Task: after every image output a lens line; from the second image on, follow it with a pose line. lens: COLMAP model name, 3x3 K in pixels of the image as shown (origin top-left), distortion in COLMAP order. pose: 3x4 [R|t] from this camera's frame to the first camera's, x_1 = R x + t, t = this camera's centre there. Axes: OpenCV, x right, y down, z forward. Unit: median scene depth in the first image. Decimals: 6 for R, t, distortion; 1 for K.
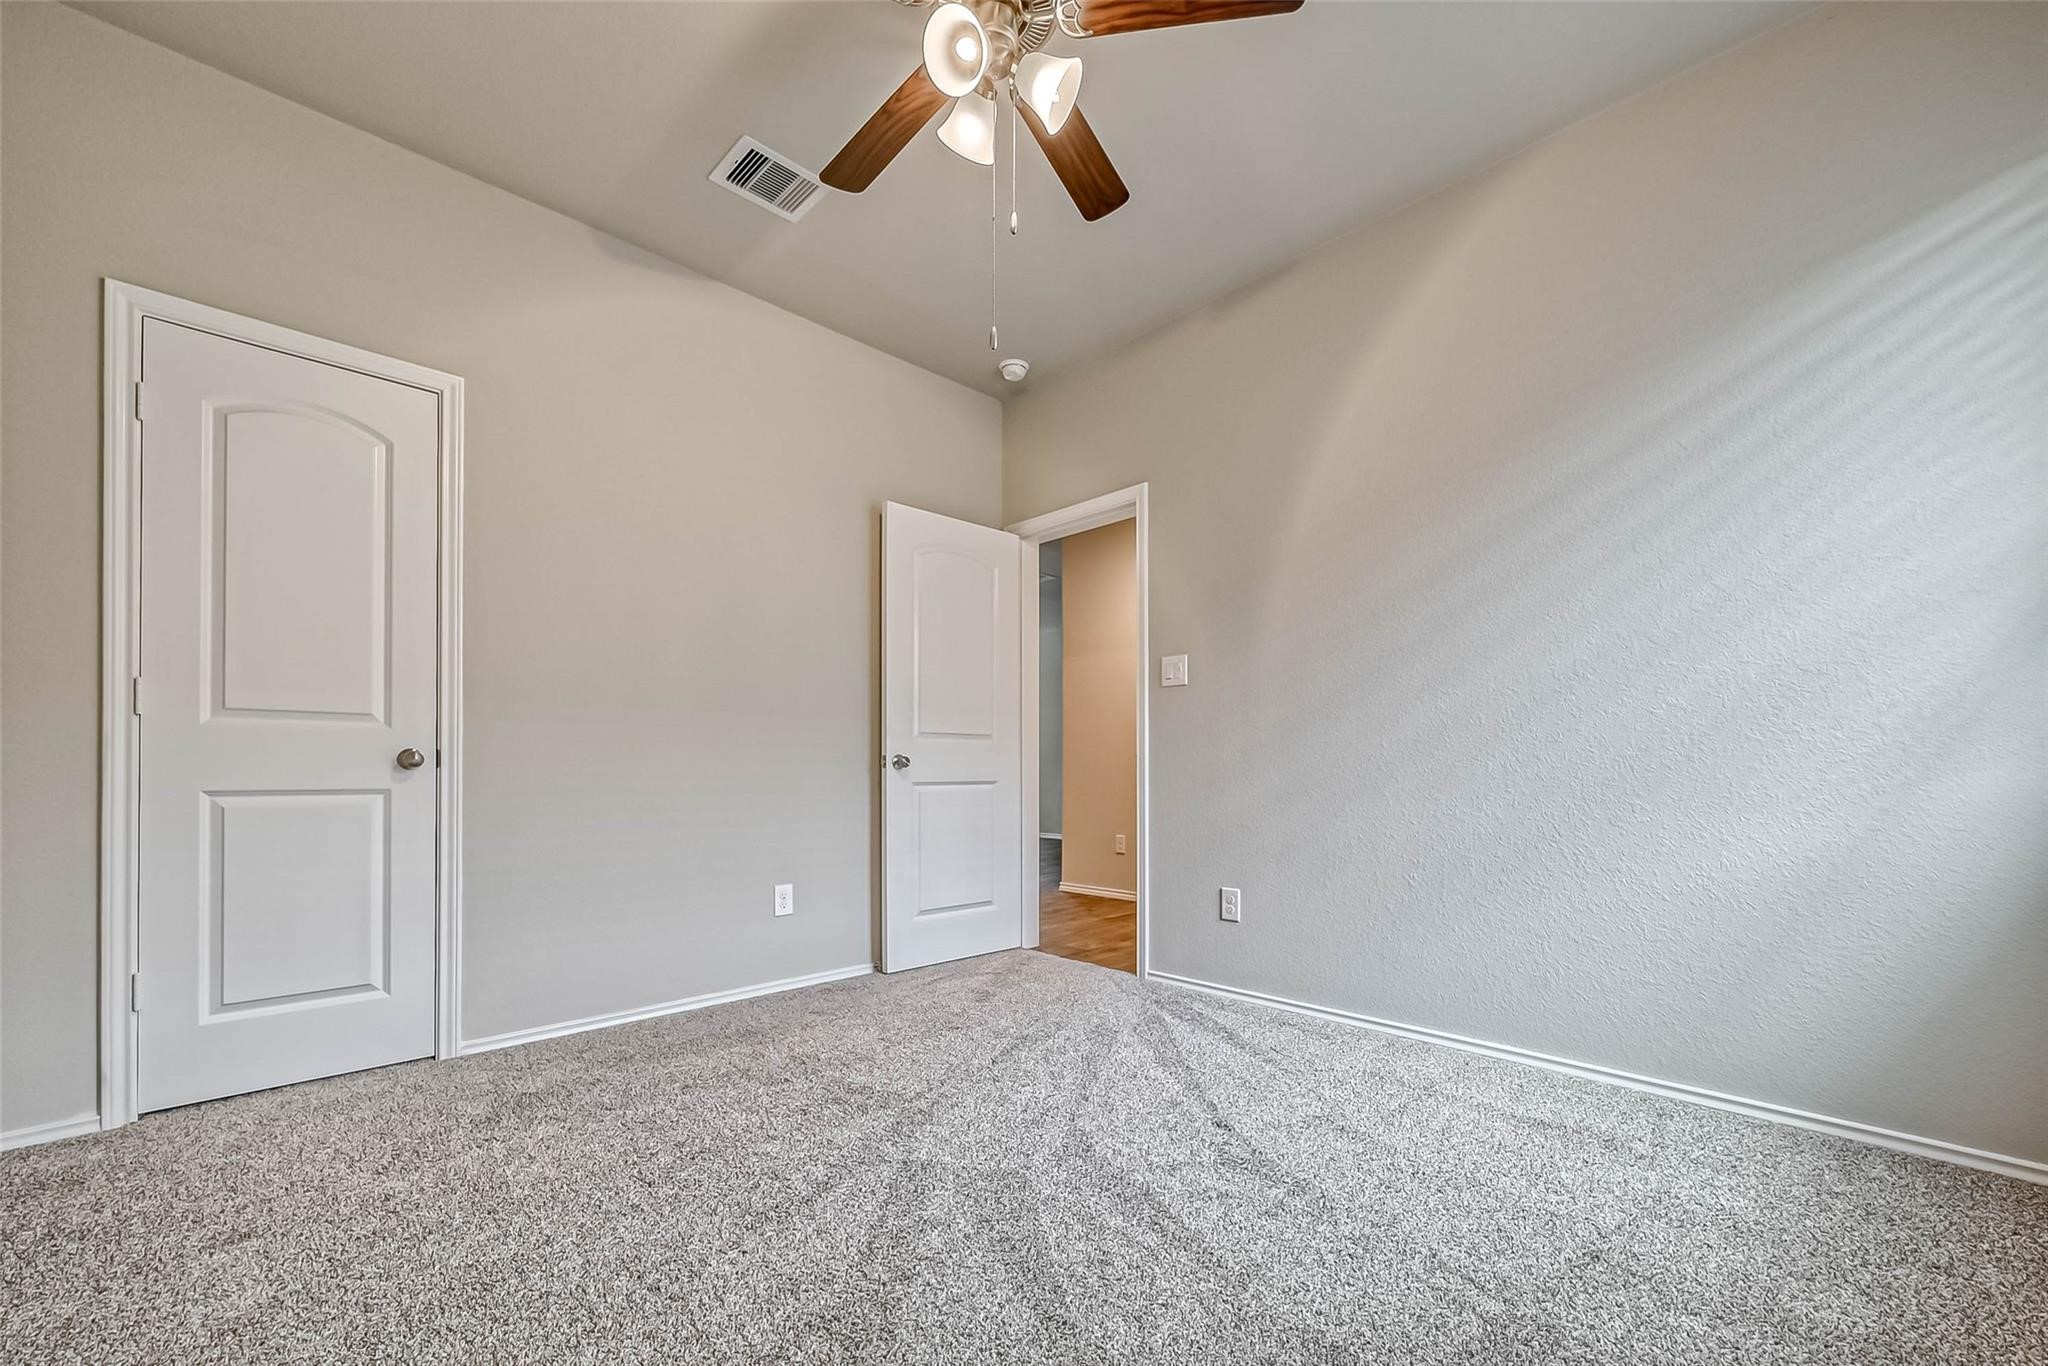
lens RADIAL K [[827.6, 0, 1036.3], [0, 827.6, 744.6], [0, 0, 1]] dist [0.000628, 0.000073]
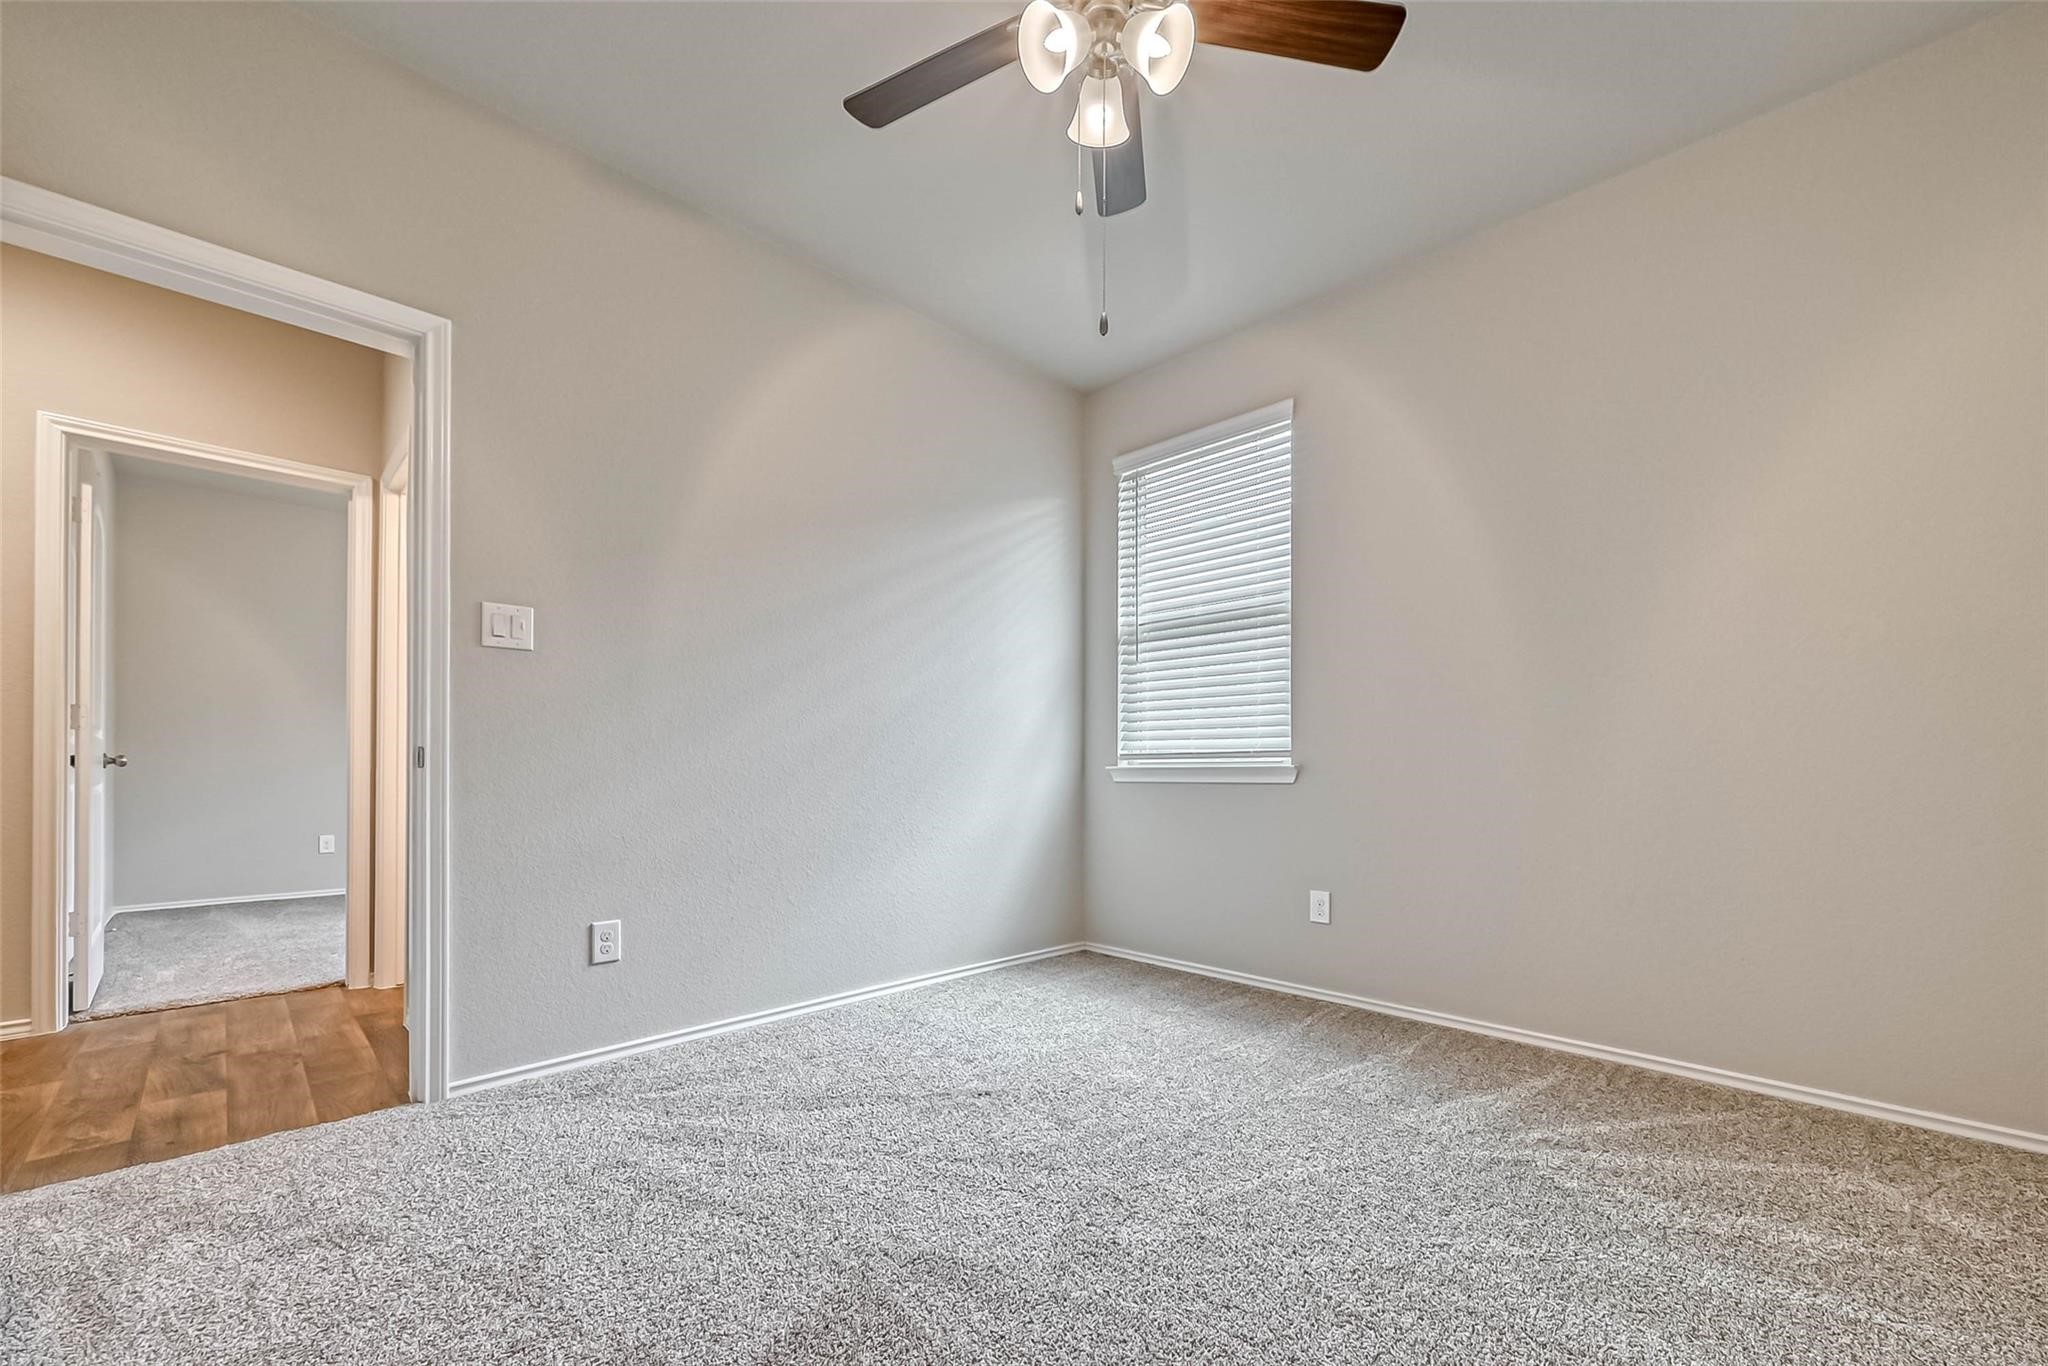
lens RADIAL K [[827.6, 0, 1036.3], [0, 827.6, 744.6], [0, 0, 1]] dist [0.000628, 0.000073]
pose [[-0.014595, 0.033181, 0.999343, -0.528615], [-0.030409, 0.998972, -0.033613, 0.019227], [-0.999431, -0.030879, -0.013571, 0.574003]]
